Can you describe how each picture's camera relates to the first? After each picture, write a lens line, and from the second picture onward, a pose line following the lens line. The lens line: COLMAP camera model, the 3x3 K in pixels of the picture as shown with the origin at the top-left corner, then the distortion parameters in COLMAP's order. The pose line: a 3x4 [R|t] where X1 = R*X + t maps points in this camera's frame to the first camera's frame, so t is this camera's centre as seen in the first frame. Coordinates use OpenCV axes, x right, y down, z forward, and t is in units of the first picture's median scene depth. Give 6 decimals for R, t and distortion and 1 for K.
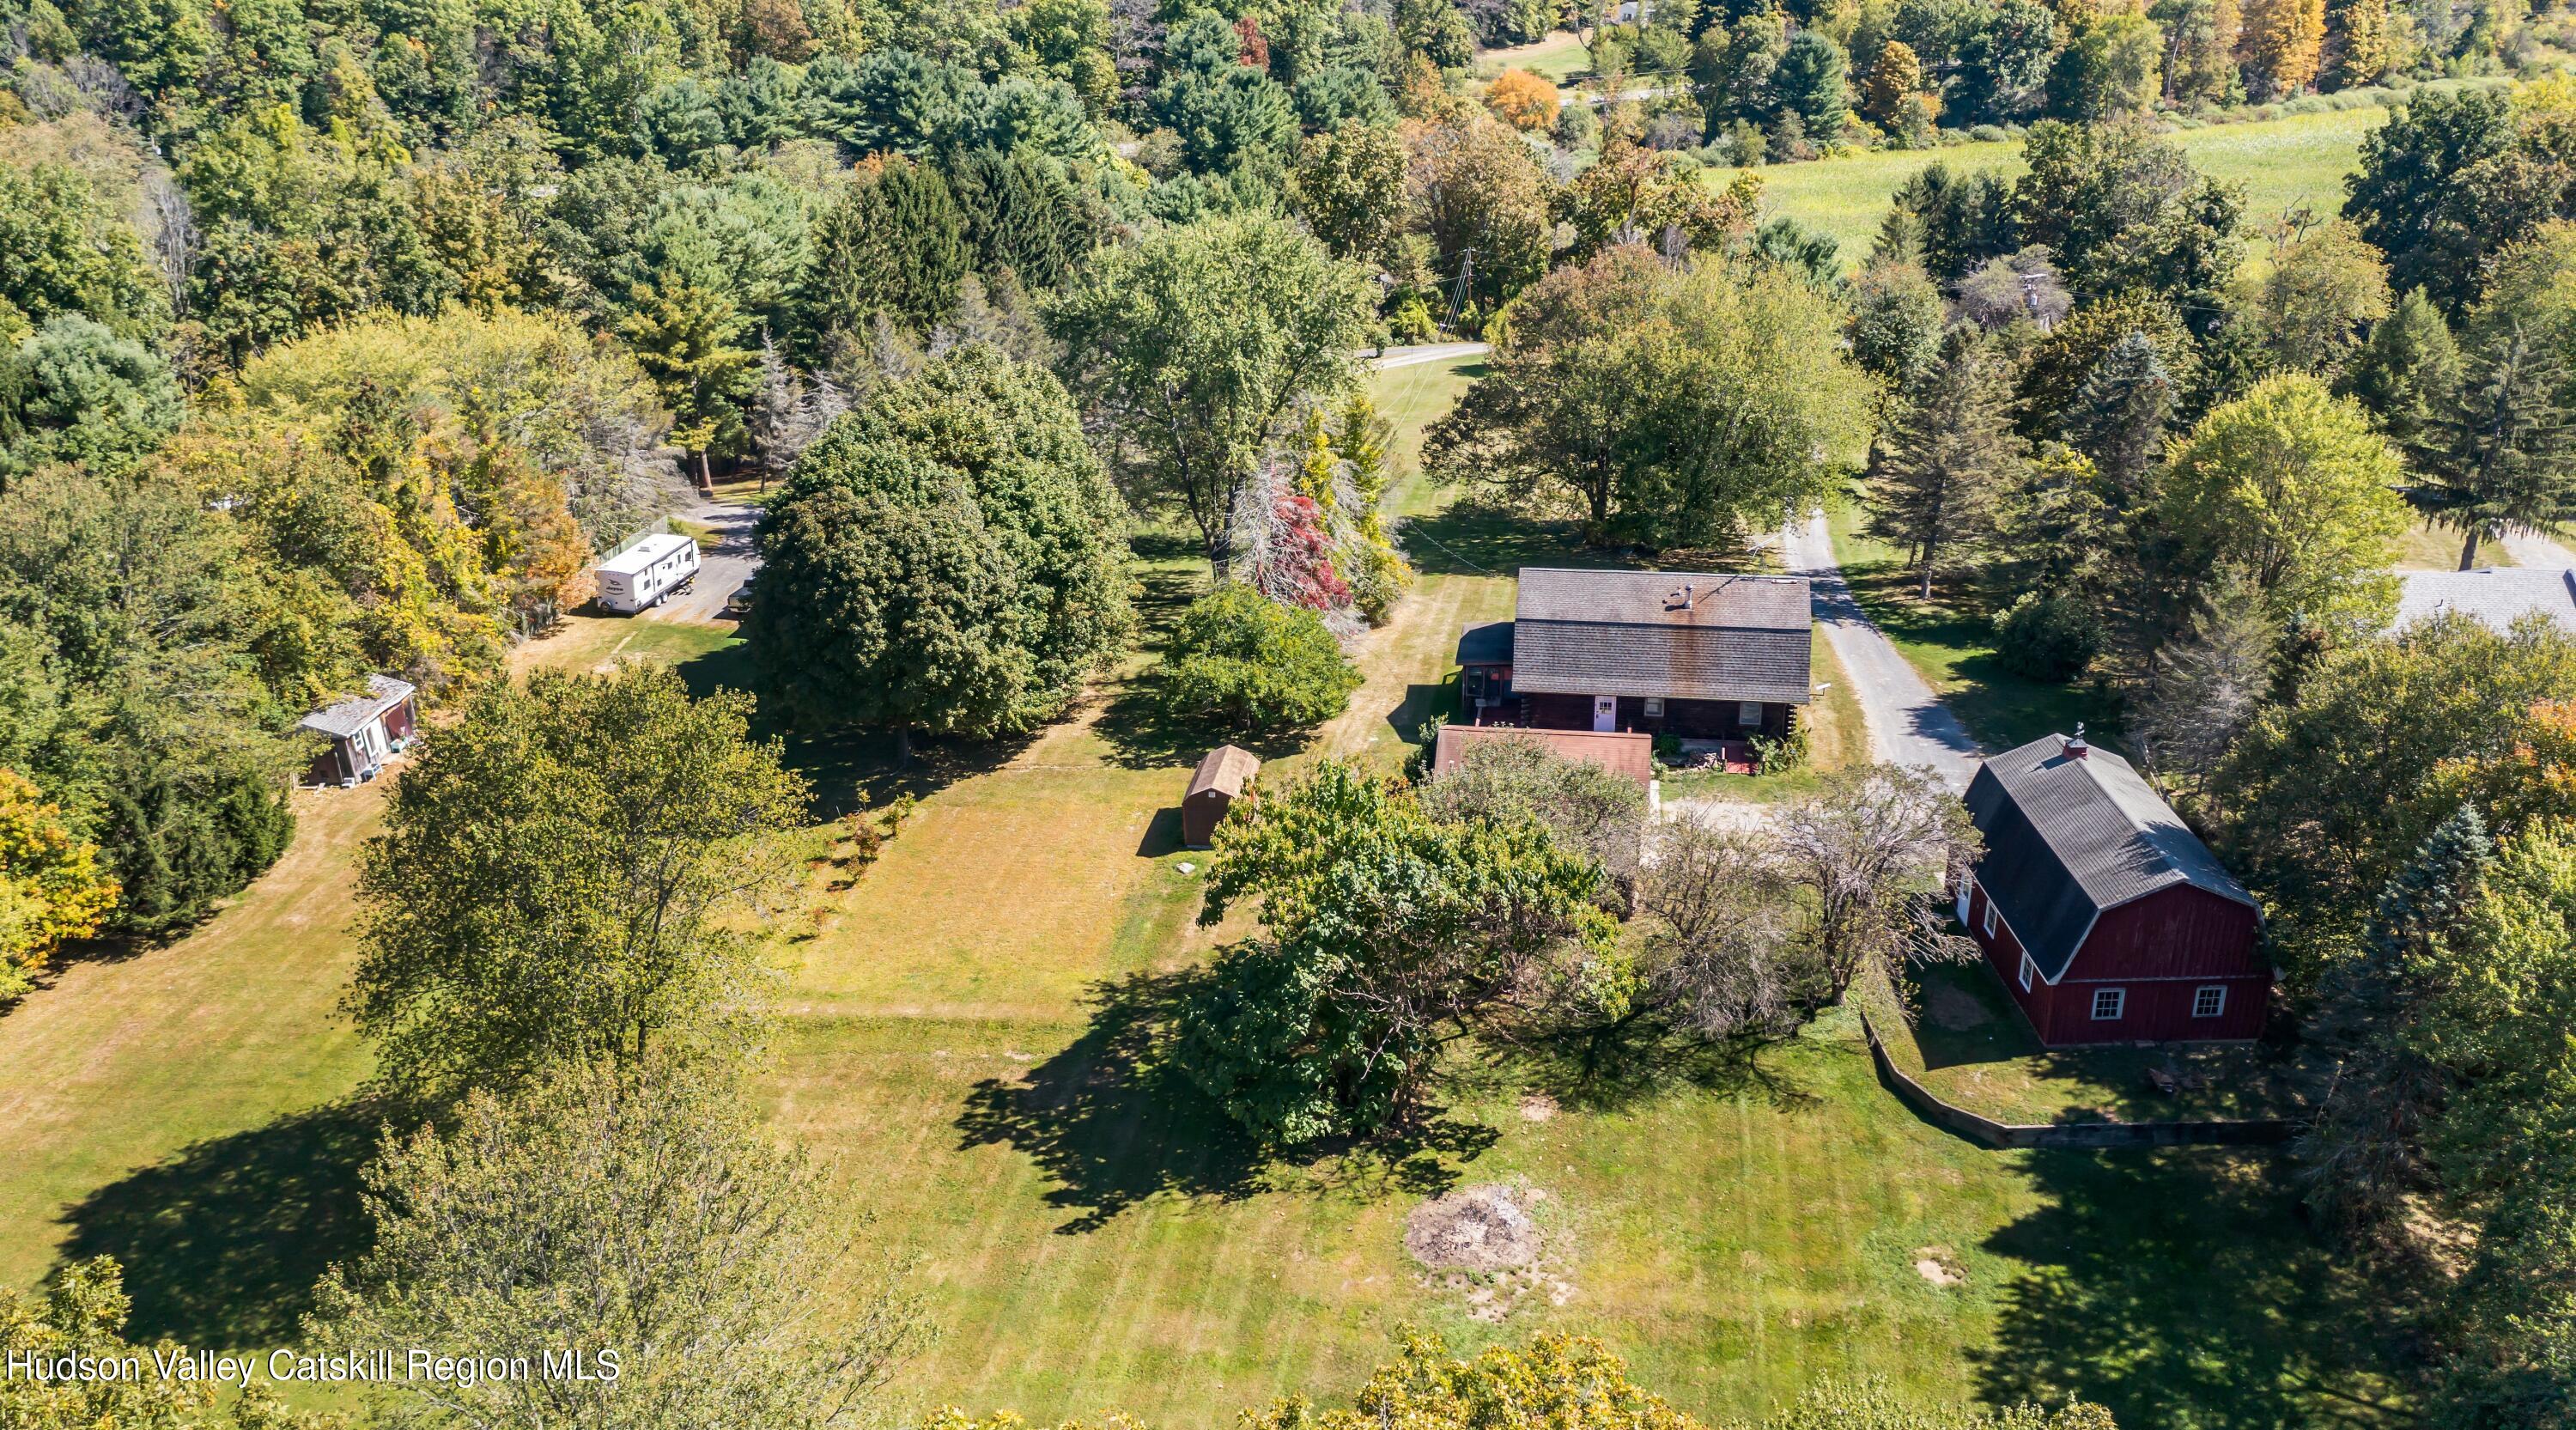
lens RADIAL K [[2006.3, 0, 1288.0], [0, 2006.3, 715.0], [0, 0, 1]] dist [0.010482, 0.008591]
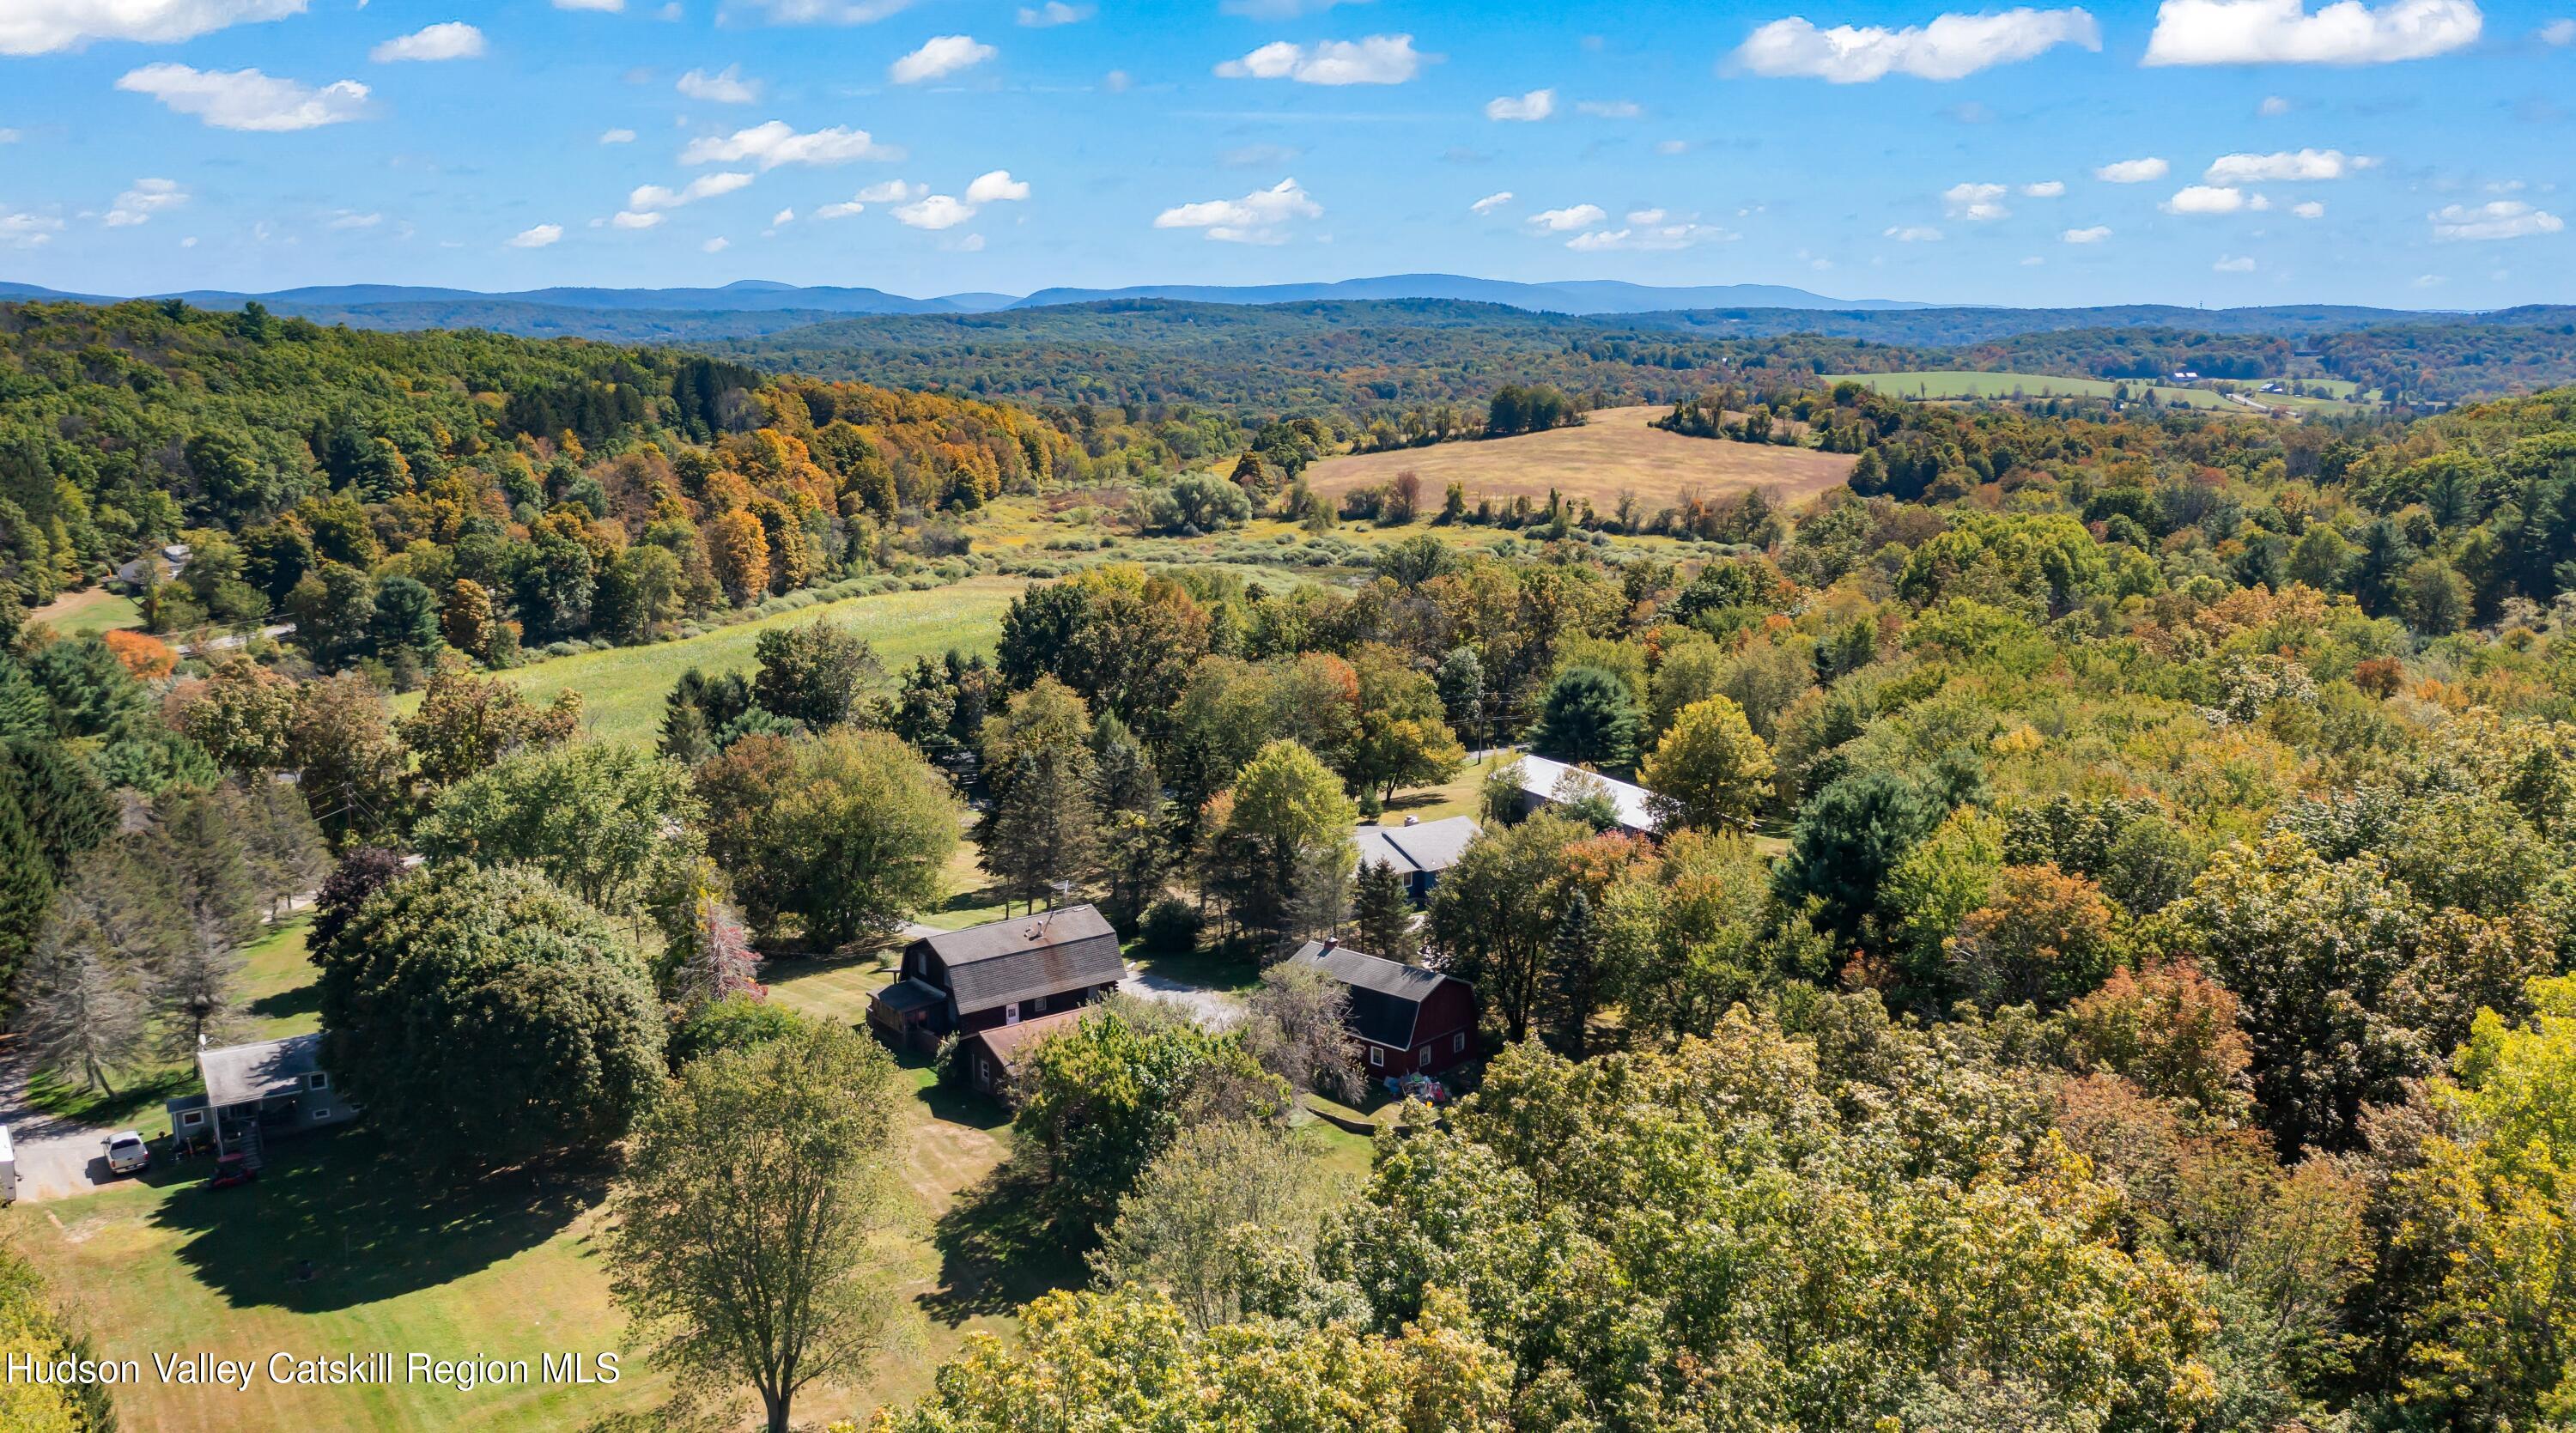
lens RADIAL K [[2006.0, 0, 1288.0], [0, 2006.0, 716.5], [0, 0, 1]] dist [0.010482, 0.008591]
pose [[0.705043, -0.116268, 0.699569, -0.161264], [0.283559, 0.950397, -0.127823, 0.008121], [-0.650007, 0.288490, 0.703040, -0.052809]]
